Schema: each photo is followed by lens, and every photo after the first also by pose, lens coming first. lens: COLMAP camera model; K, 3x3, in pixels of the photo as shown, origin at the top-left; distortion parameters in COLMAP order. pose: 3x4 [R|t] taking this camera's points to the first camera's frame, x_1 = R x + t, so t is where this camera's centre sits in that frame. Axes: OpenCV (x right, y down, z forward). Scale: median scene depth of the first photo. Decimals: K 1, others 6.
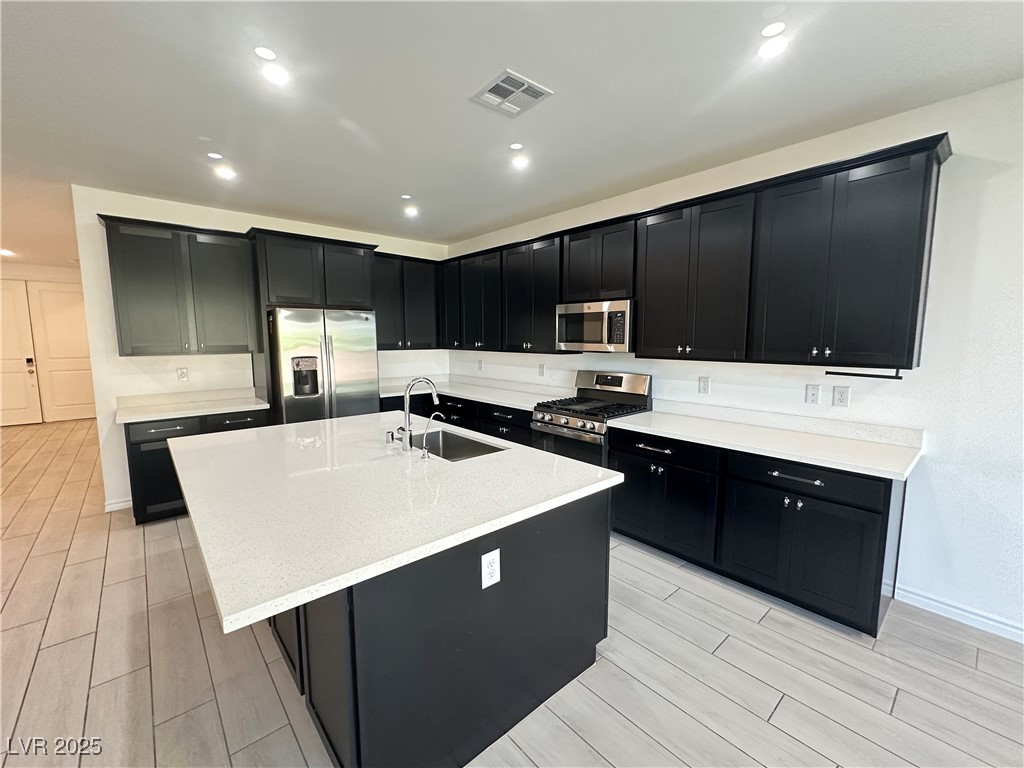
lens RADIAL K [[428.4, 0, 511.6], [0, 428.4, 385.0], [0, 0, 1]] dist [-0.002779, 0.000661]
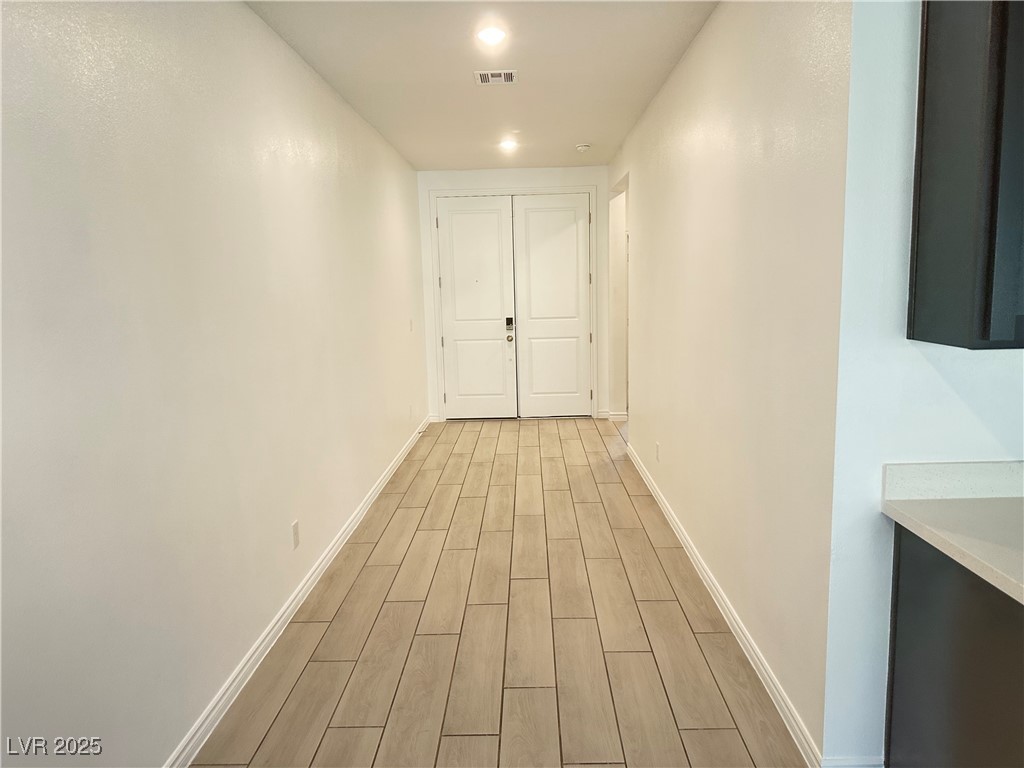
lens RADIAL K [[714.0, 0, 512.0], [0, 714.0, 384.0], [0, 0, 1]] dist [0.069538, -0.116558]
pose [[0.735946, 0.075517, -0.672815, -0.757270], [-0.047884, 0.997077, 0.059535, -0.053090], [0.675345, -0.011598, 0.737411, 0.397267]]
